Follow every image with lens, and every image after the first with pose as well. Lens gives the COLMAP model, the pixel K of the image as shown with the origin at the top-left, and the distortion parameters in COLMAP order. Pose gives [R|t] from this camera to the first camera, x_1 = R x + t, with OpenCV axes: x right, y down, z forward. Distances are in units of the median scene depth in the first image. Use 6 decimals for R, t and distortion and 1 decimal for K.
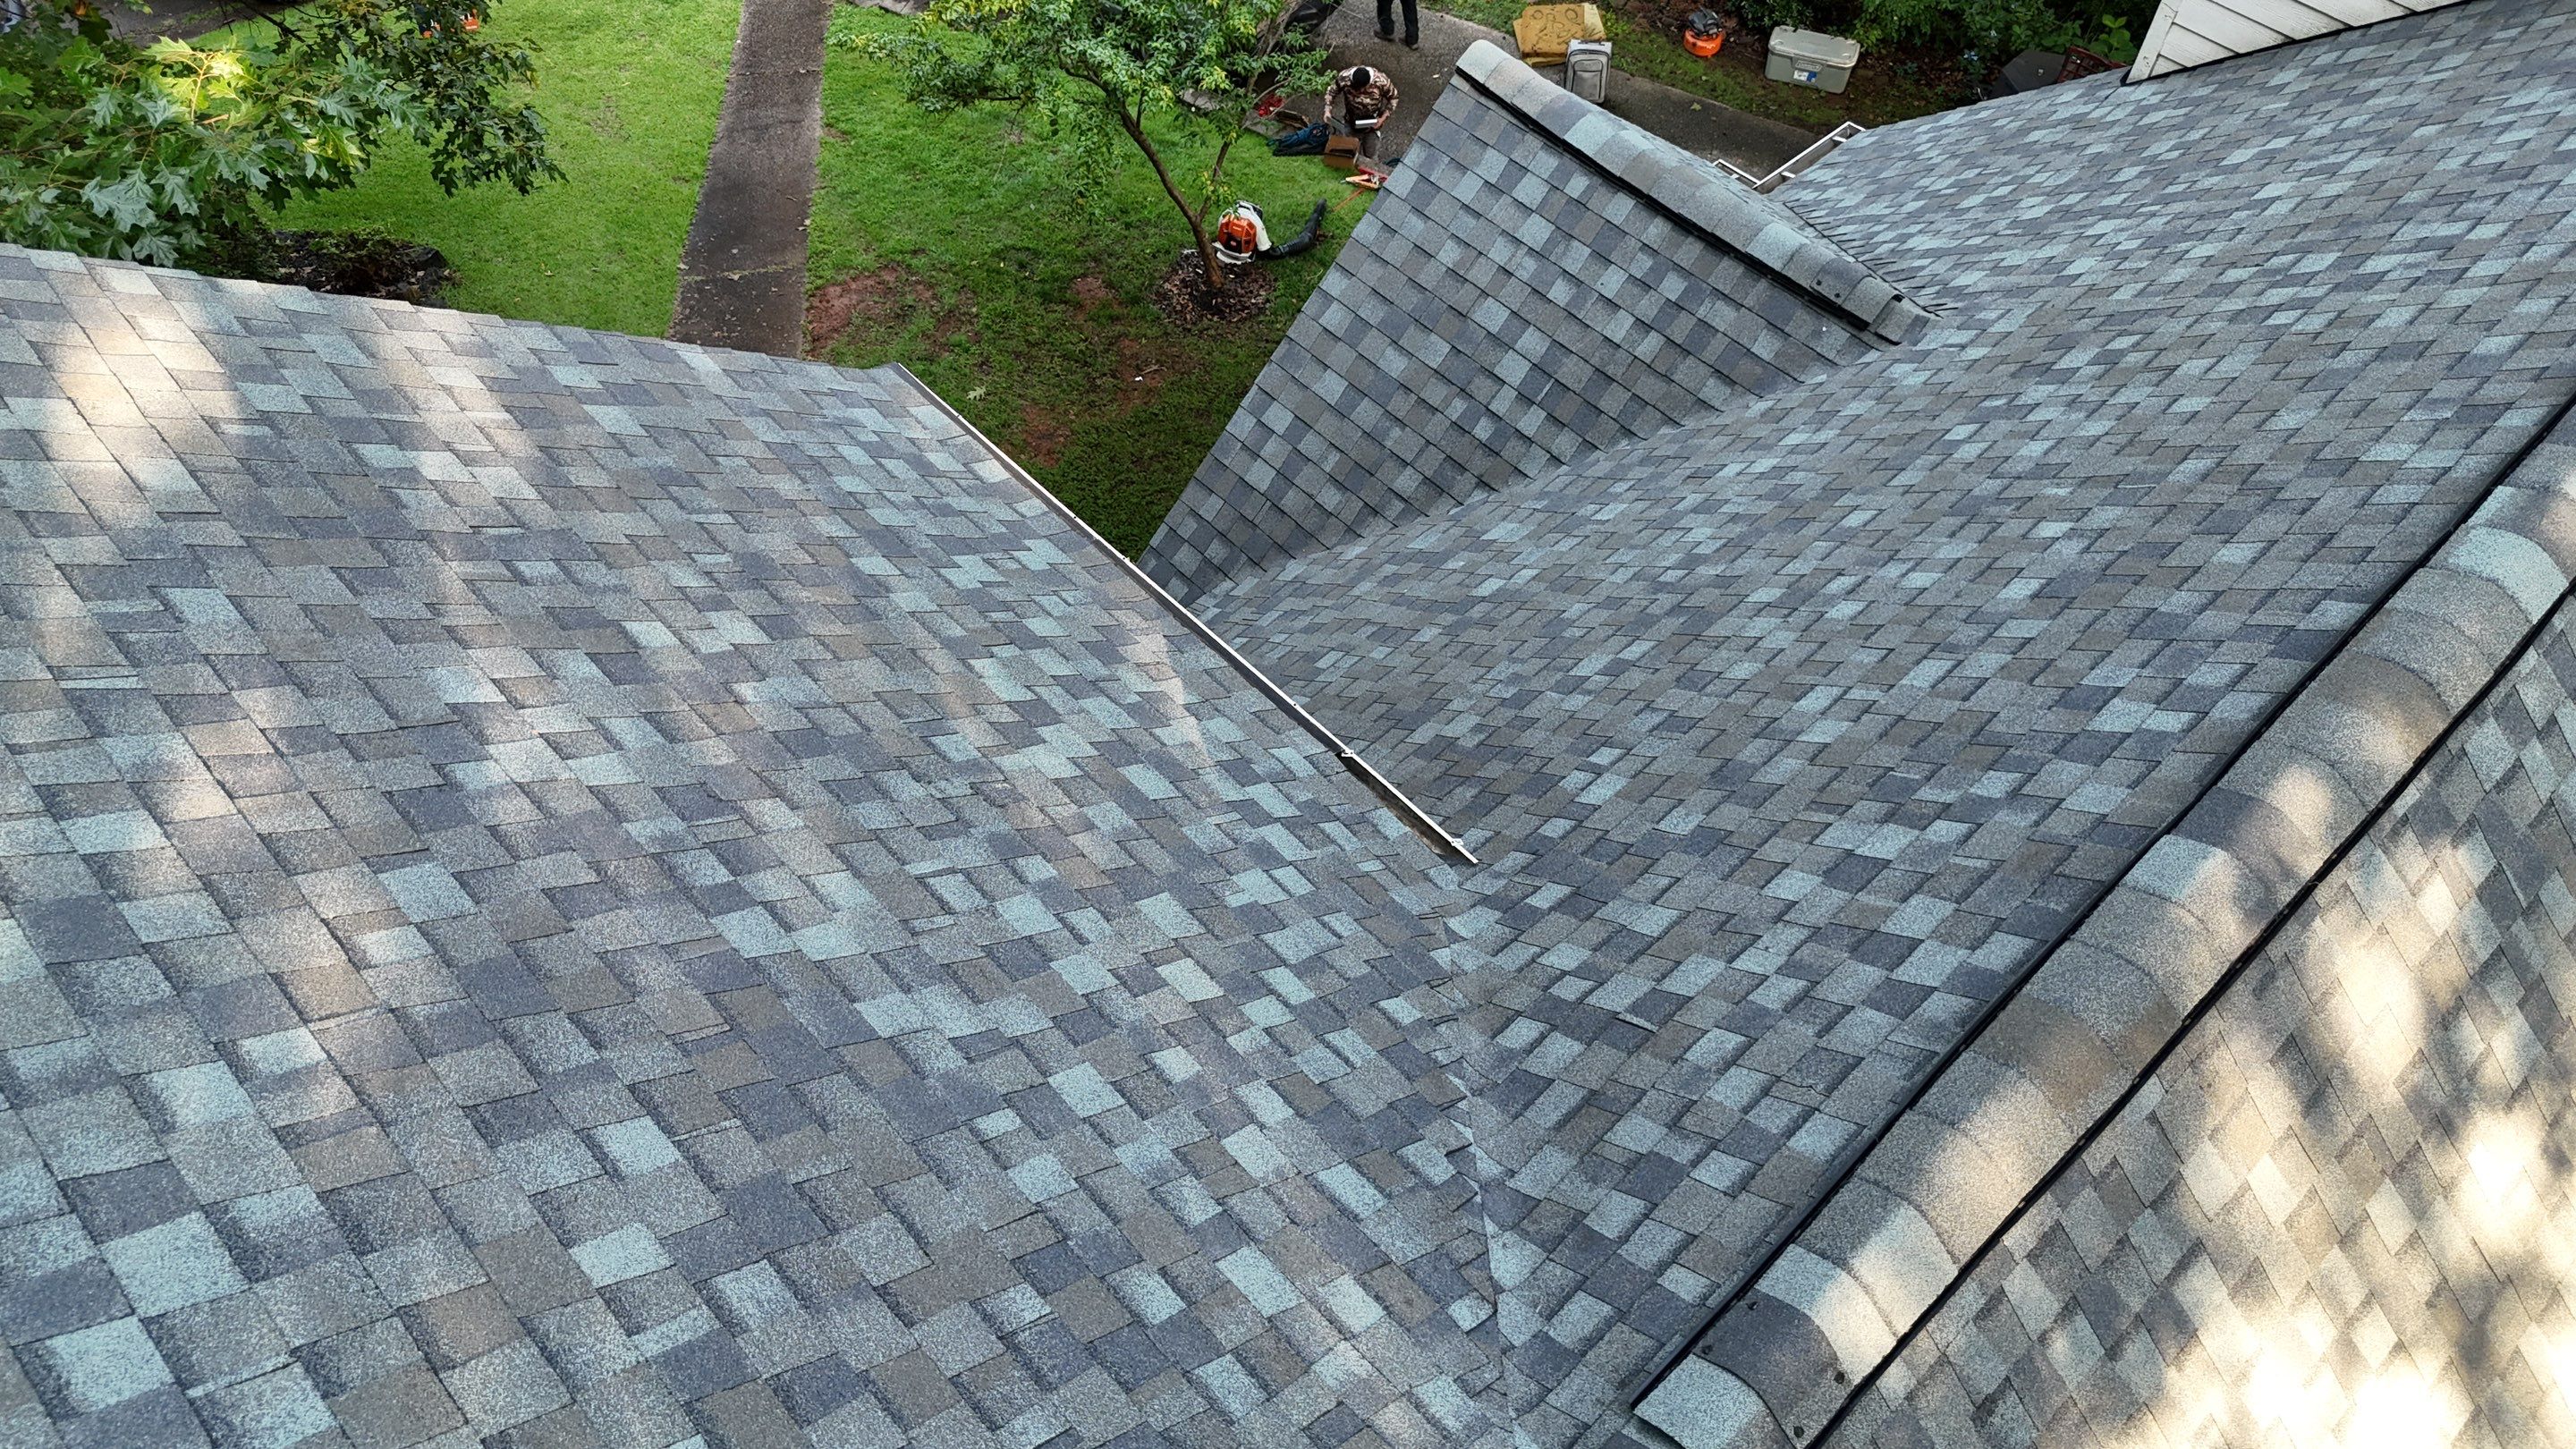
lens RADIAL K [[1884.1, 0, 1292.5], [0, 1884.1, 720.0], [0, 0, 1]] dist [0.009837, 0.000501]
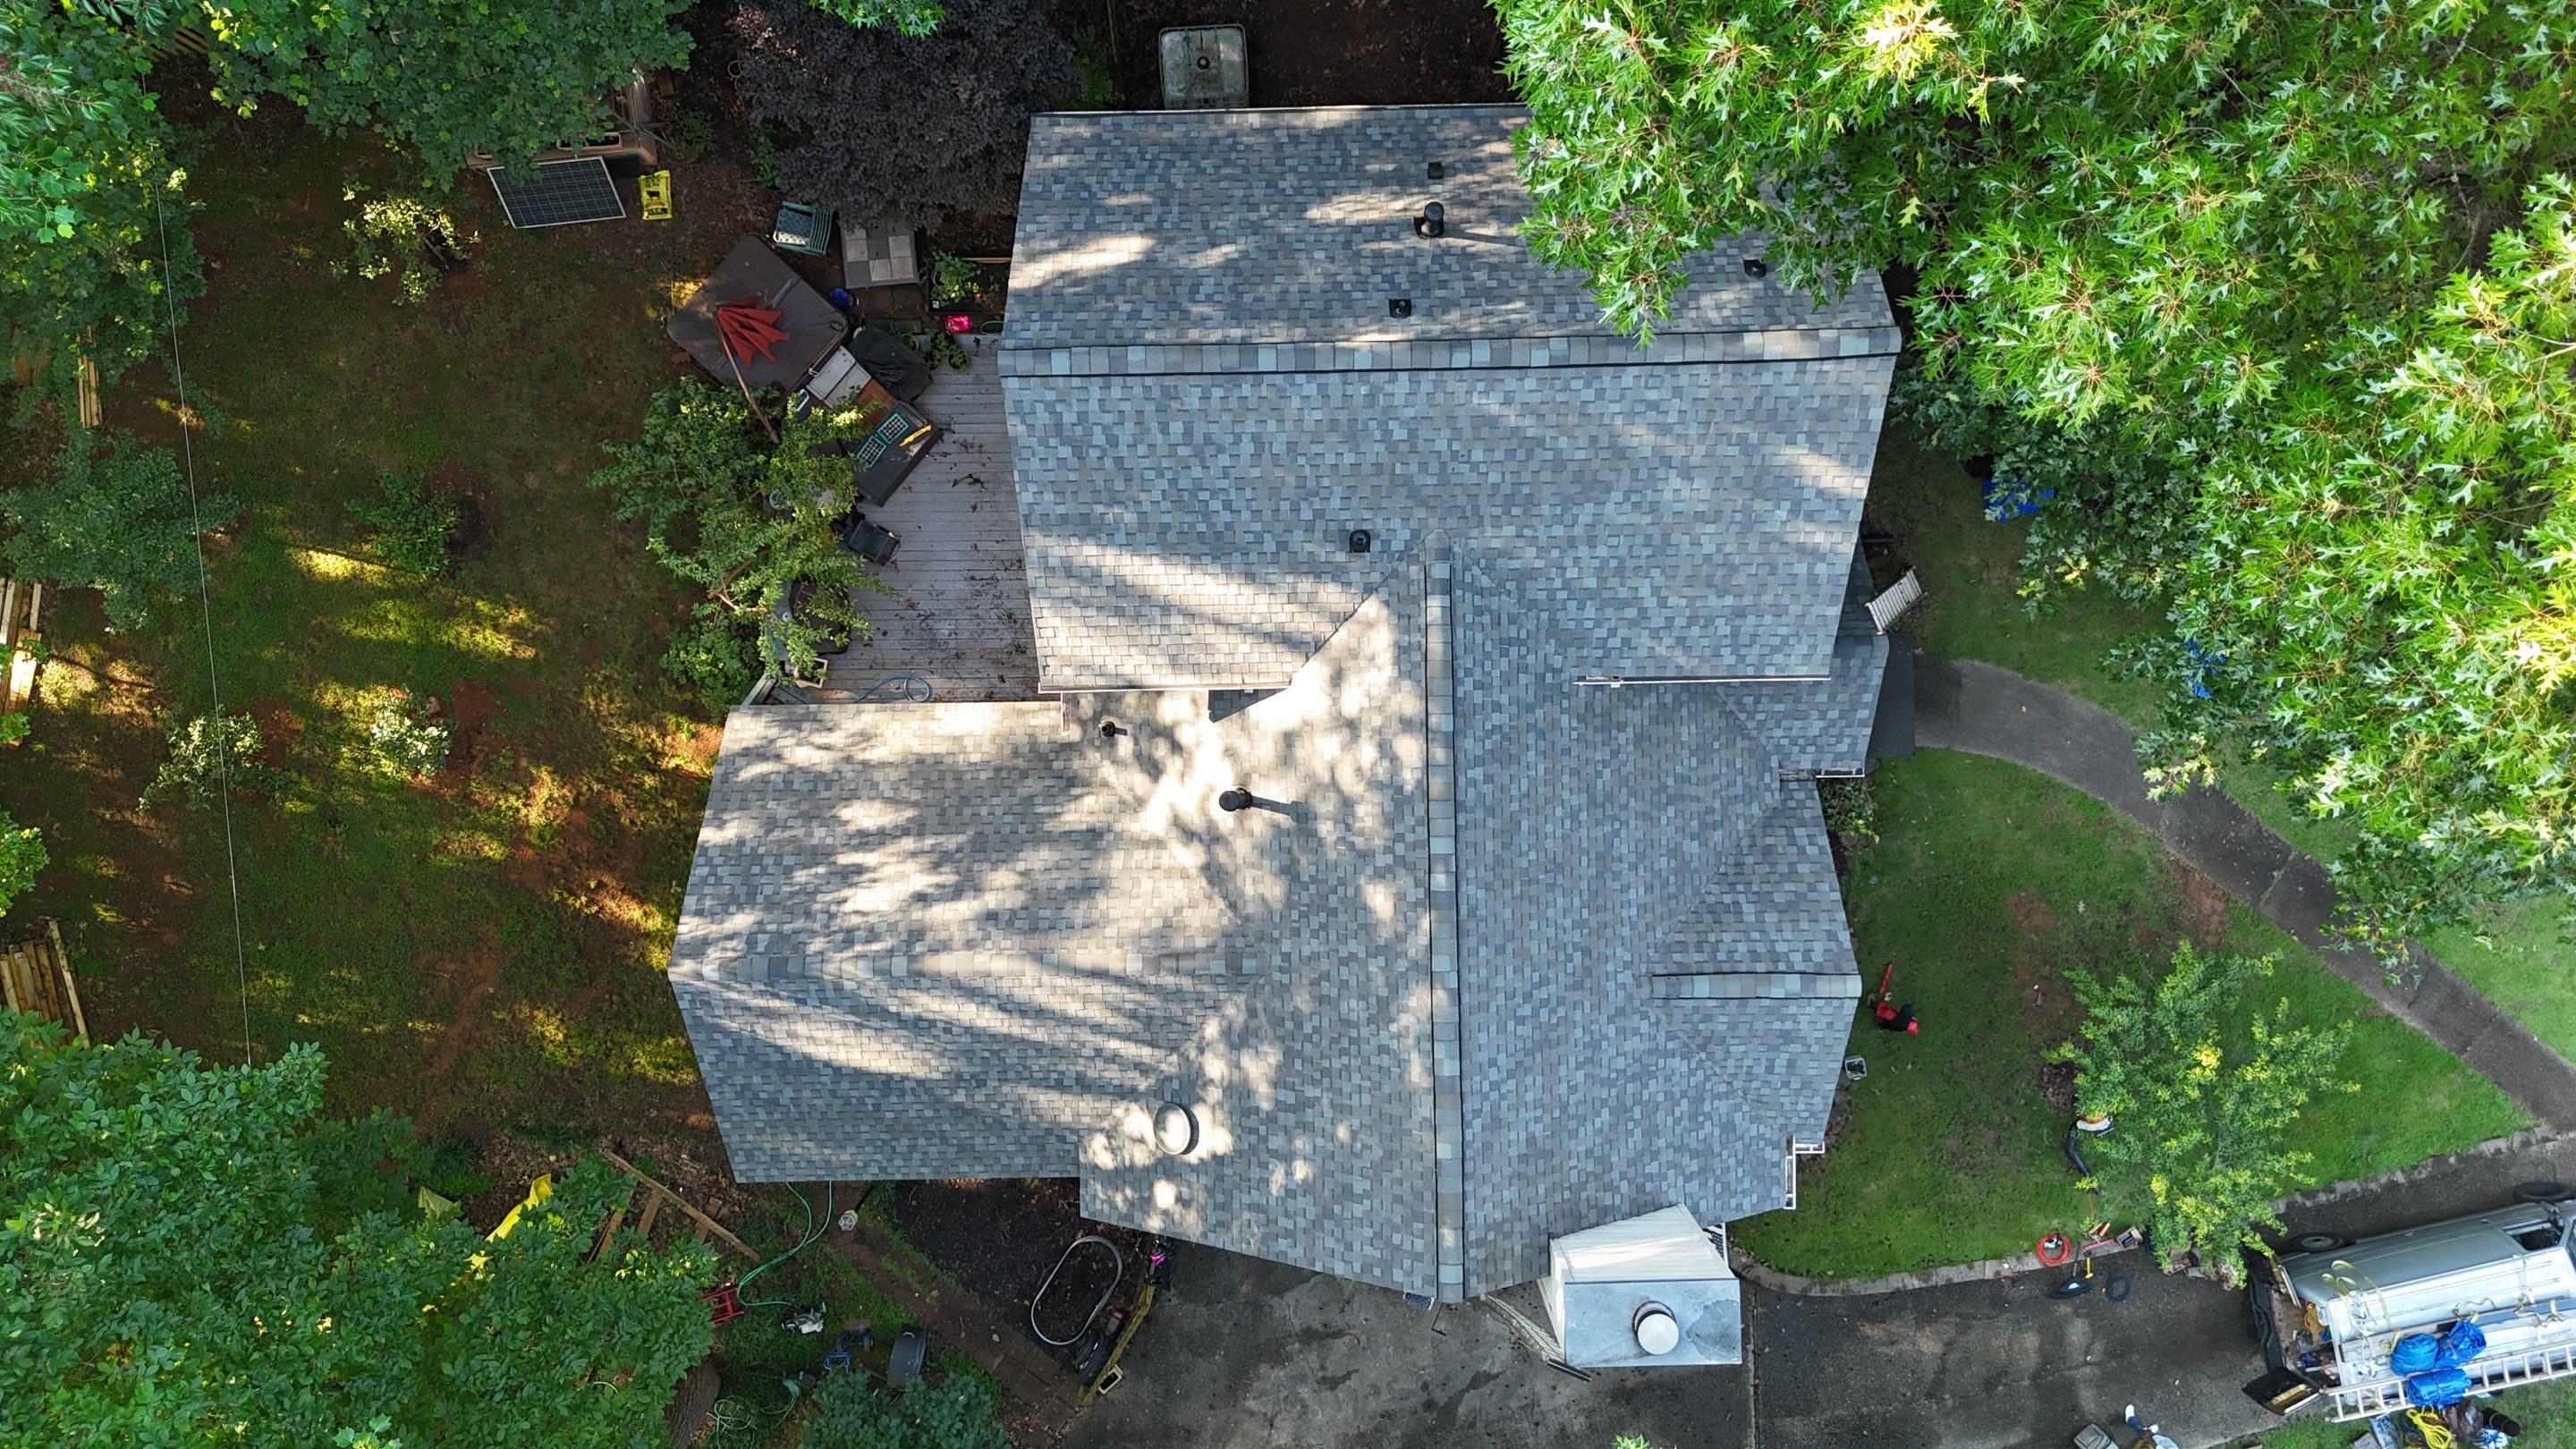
lens RADIAL K [[1884.1, 0, 1288.1], [0, 1884.1, 724.8], [0, 0, 1]] dist [0.009837, 0.000501]
pose [[-0.667487, 0.744286, 0.022331, 0.594193], [-0.597178, -0.552991, 0.581016, -2.372067], [0.444791, 0.374485, 0.813586, -2.995101]]
